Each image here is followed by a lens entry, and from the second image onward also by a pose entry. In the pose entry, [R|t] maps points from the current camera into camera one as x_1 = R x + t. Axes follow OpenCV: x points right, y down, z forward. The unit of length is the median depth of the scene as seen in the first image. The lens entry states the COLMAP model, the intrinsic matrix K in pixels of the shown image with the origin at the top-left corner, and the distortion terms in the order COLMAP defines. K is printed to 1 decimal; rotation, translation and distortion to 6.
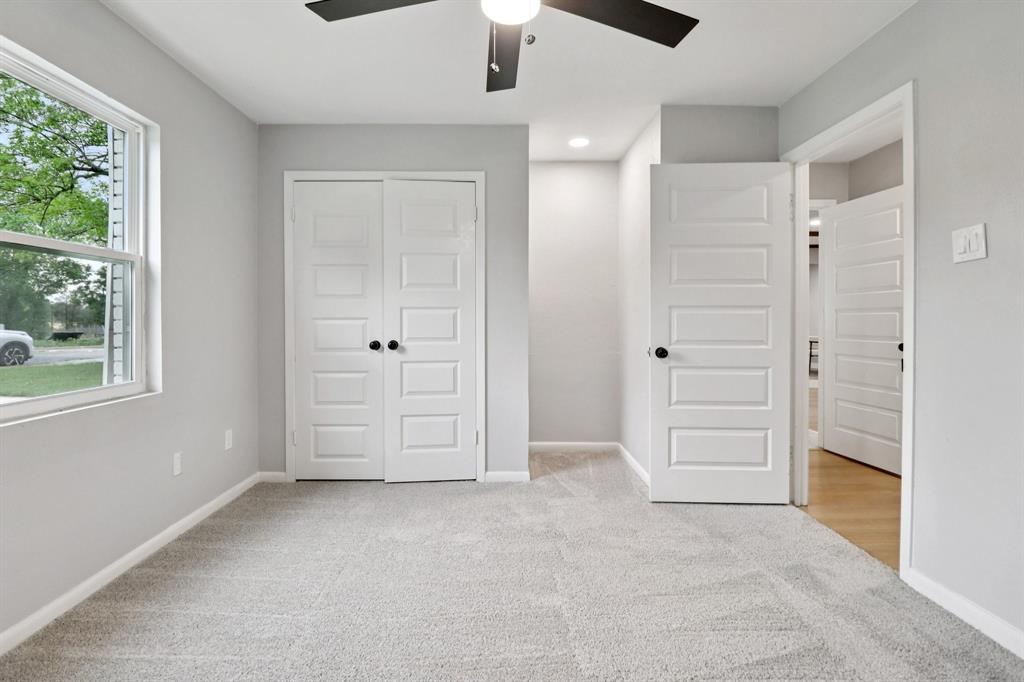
lens RADIAL K [[473.6, 0, 511.0], [0, 473.6, 318.0], [0, 0, 1]] dist [-0.000232, -0.014574]
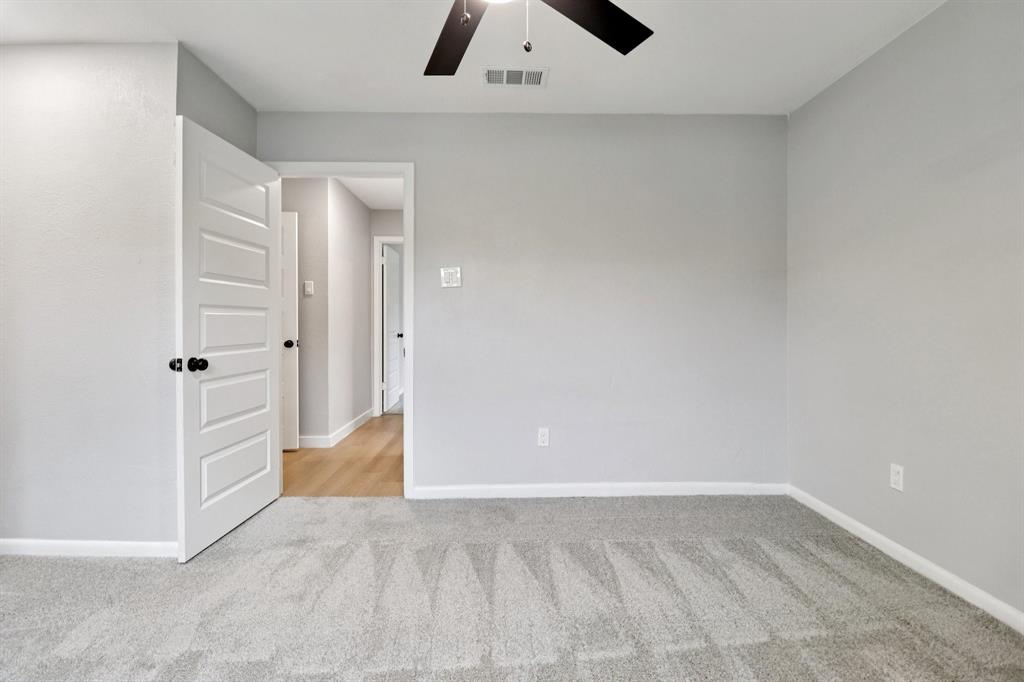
lens RADIAL K [[471.1, 0, 503.4], [0, 471.1, 321.6], [0, 0, 1]] dist [0.000199, -0.014580]
pose [[-0.001550, 0.002007, 0.999997, -0.510167], [-0.001420, 0.999997, -0.002010, 0.004840], [-0.999998, -0.001423, -0.001547, 0.556554]]
